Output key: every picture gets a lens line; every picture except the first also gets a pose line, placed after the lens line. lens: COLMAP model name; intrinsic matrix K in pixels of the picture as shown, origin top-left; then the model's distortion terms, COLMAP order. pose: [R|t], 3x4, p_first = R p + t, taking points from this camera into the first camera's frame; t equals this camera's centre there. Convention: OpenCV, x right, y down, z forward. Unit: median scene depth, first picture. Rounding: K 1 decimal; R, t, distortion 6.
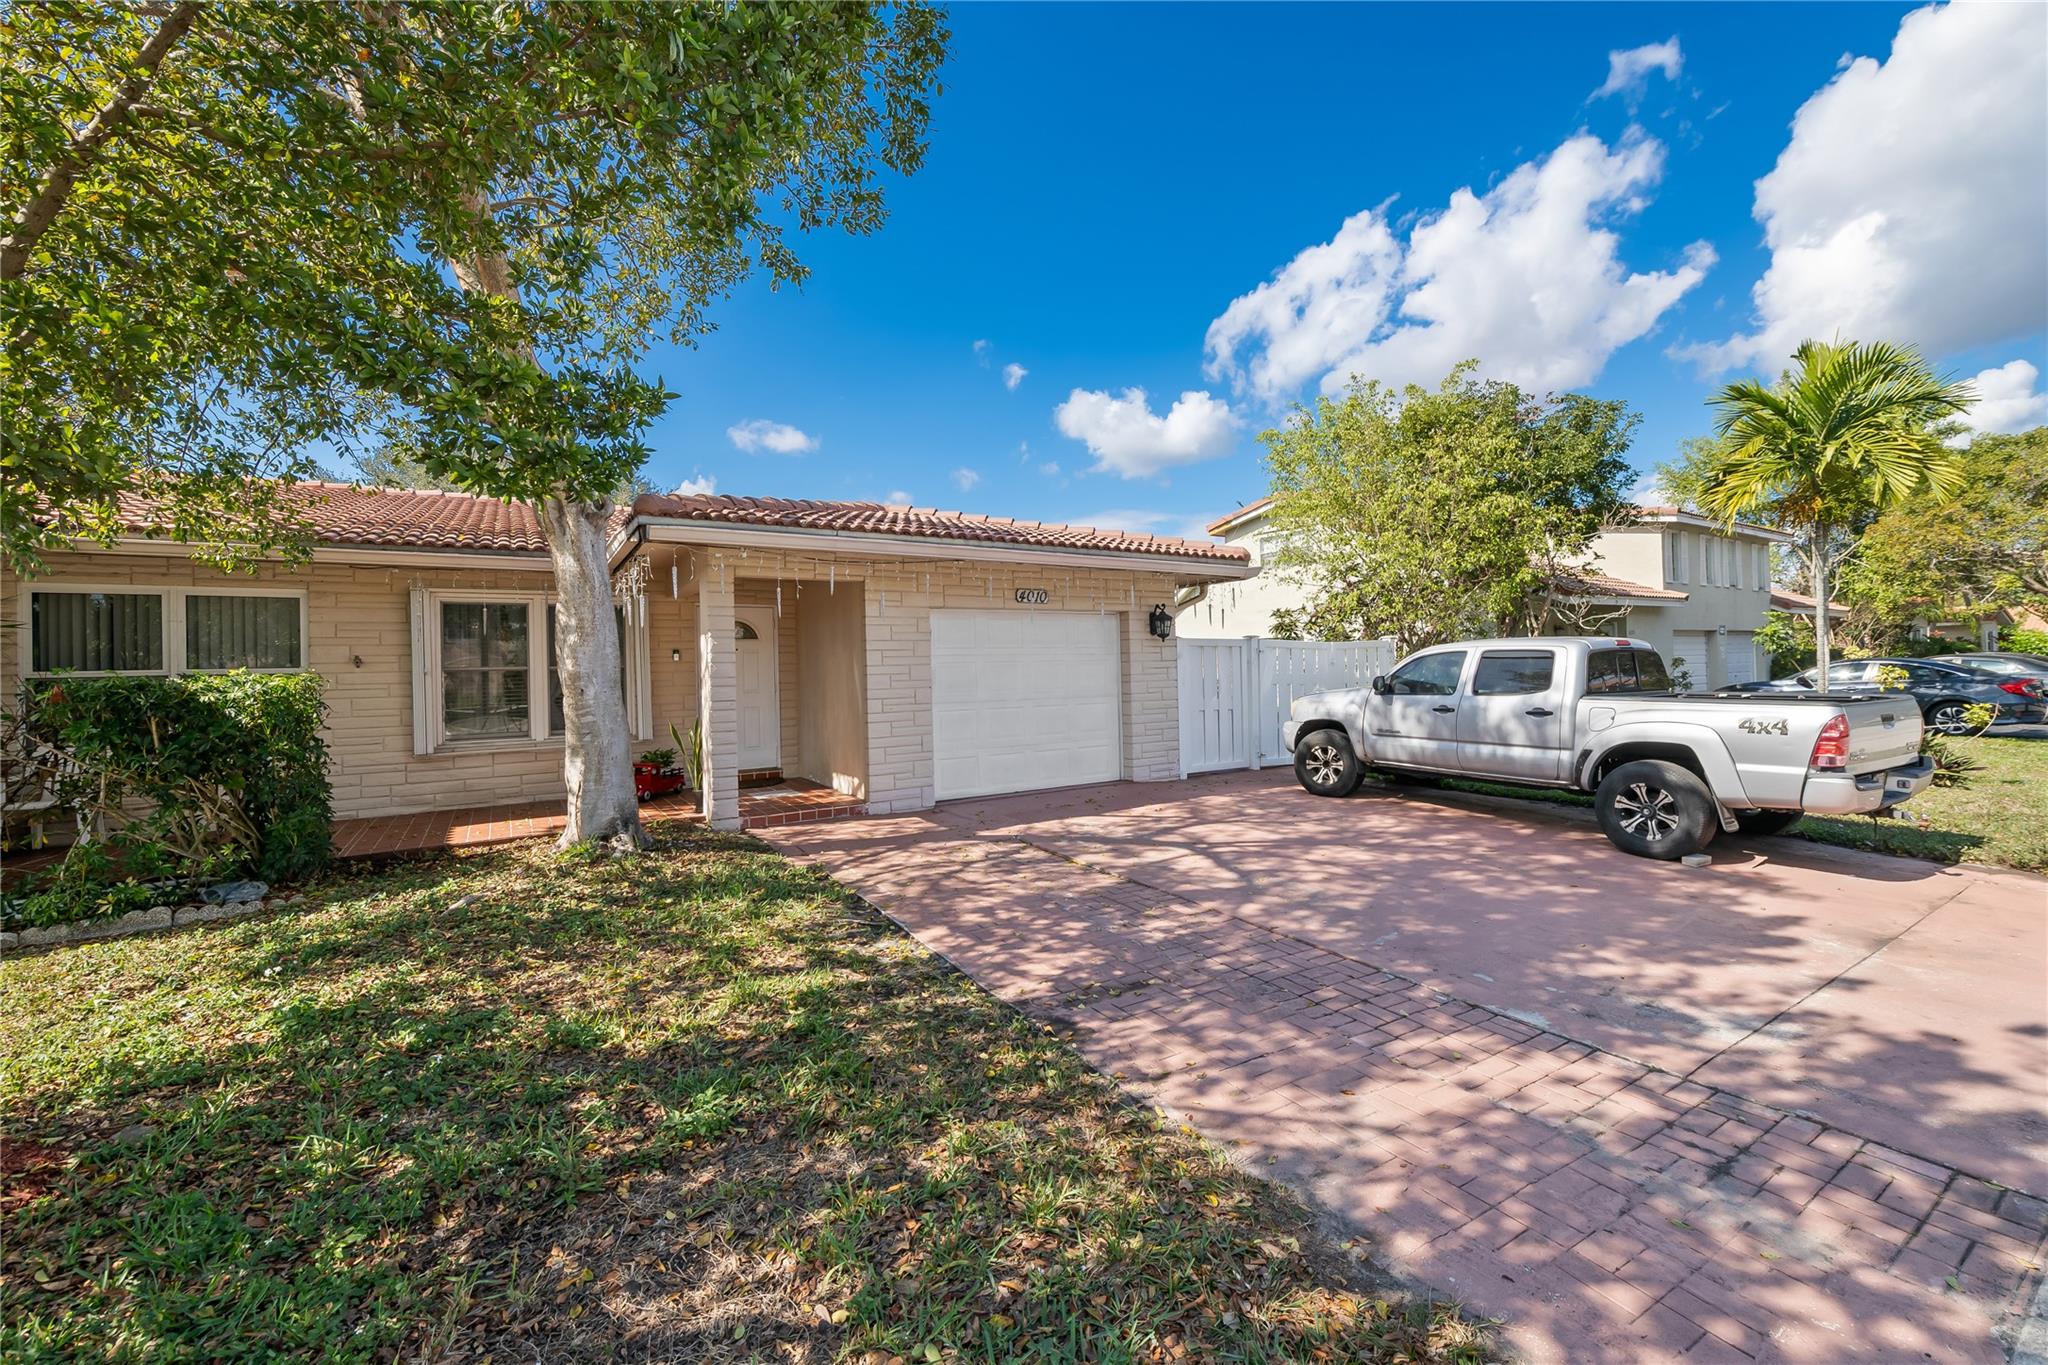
lens RADIAL K [[825.0, 0, 1024.0], [0, 825.0, 682.5], [0, 0, 1]] dist [0.007182, -0.000095]
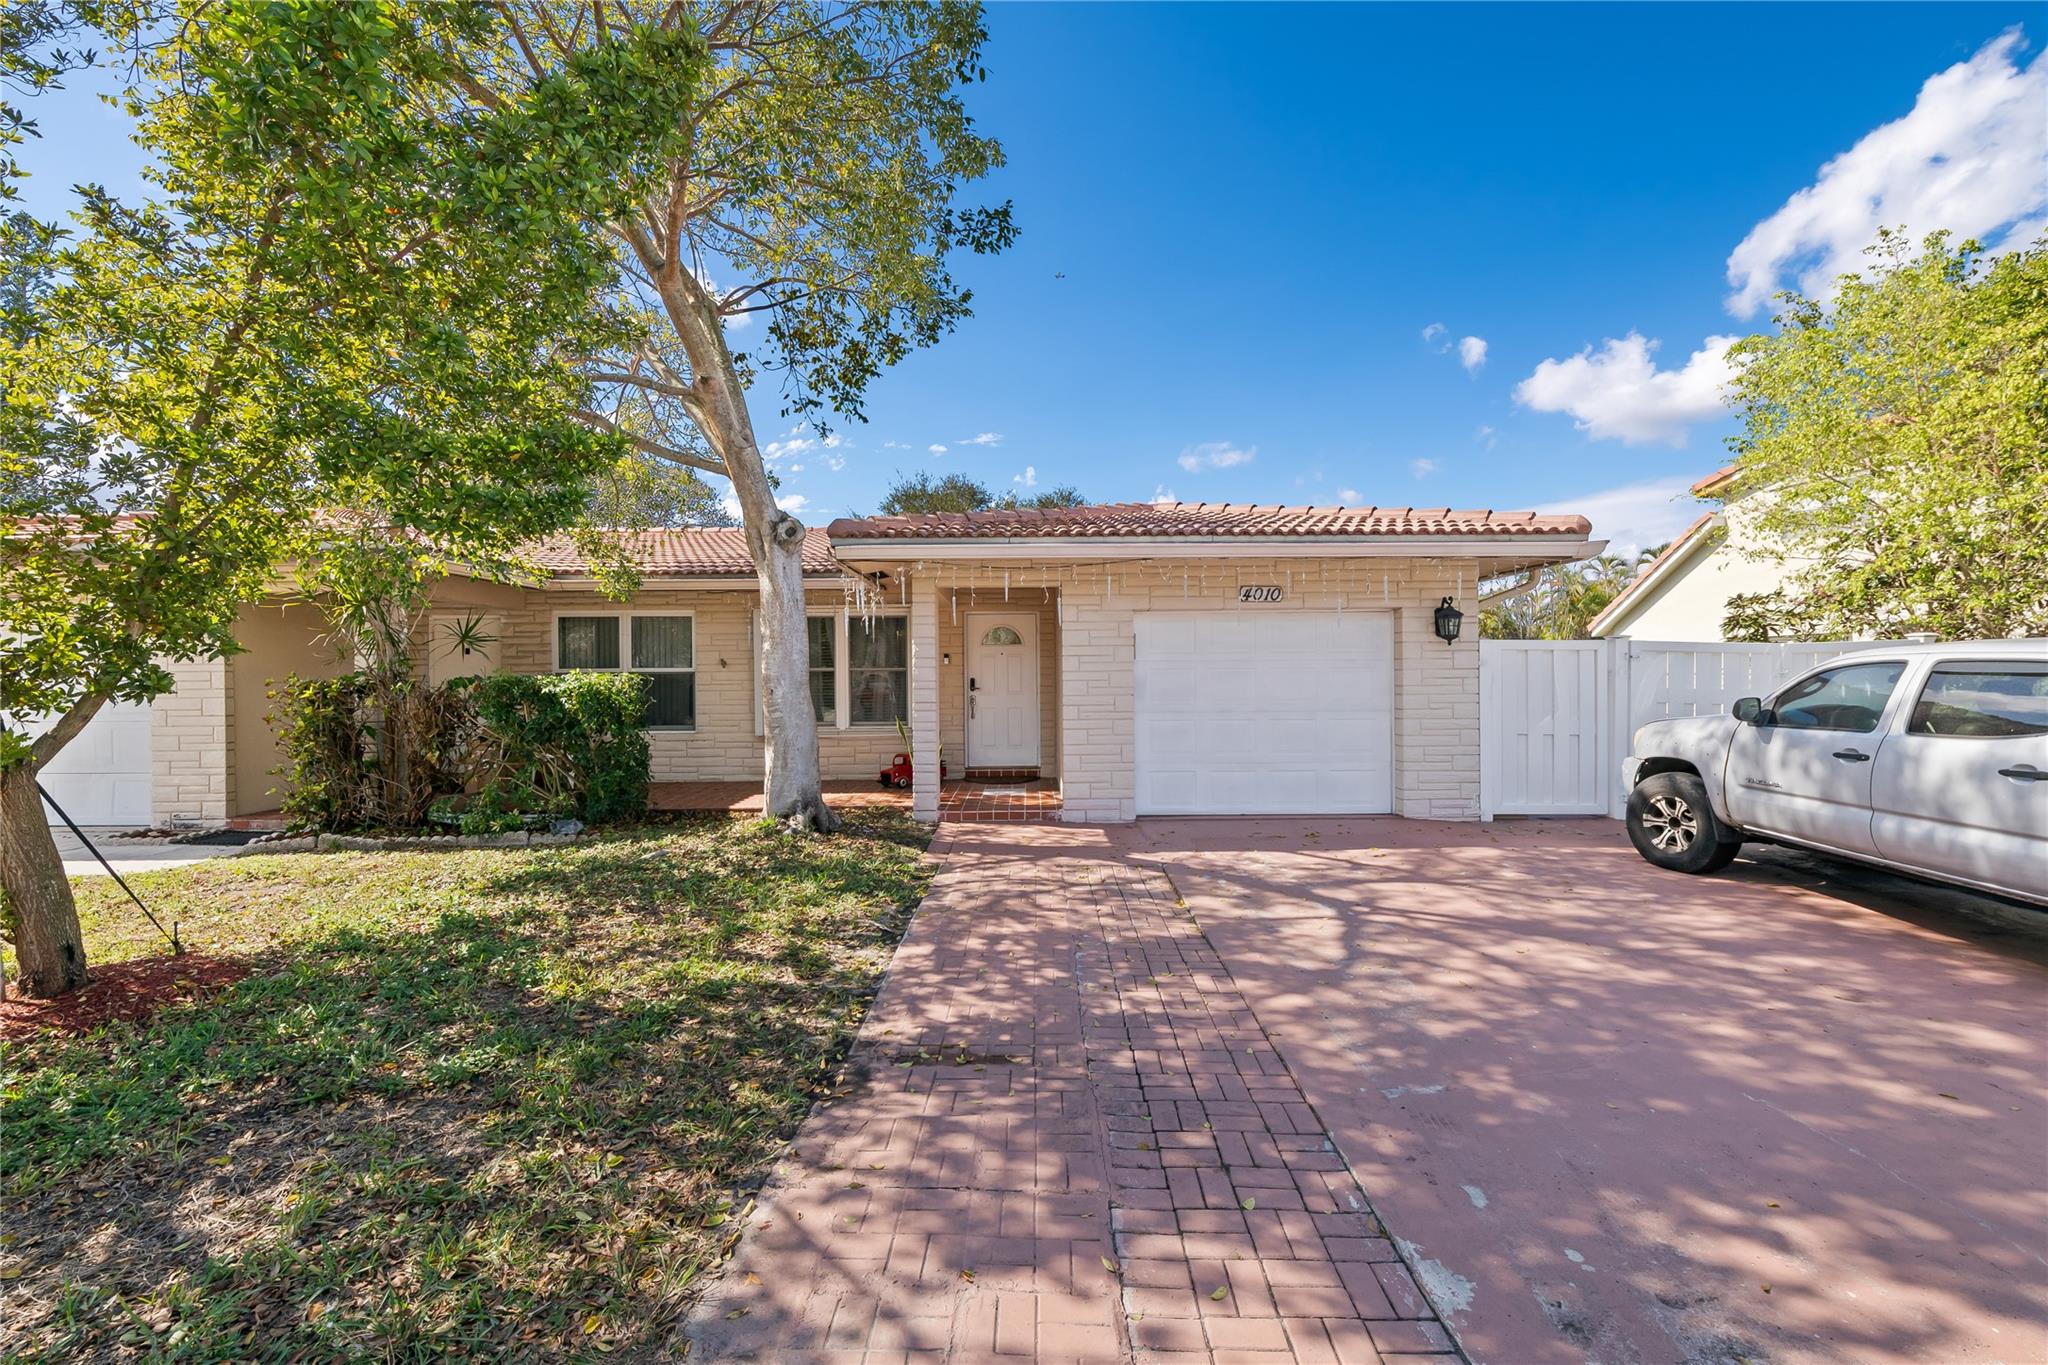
lens RADIAL K [[811.0, 0, 1023.0], [0, 811.0, 702.0], [0, 0, 1]] dist [0.012402, -0.008107]
pose [[0.846636, 0.032921, -0.531153, 0.495062], [-0.019803, 0.999342, 0.030373, -0.021444], [0.531803, -0.015197, 0.846731, 0.259761]]
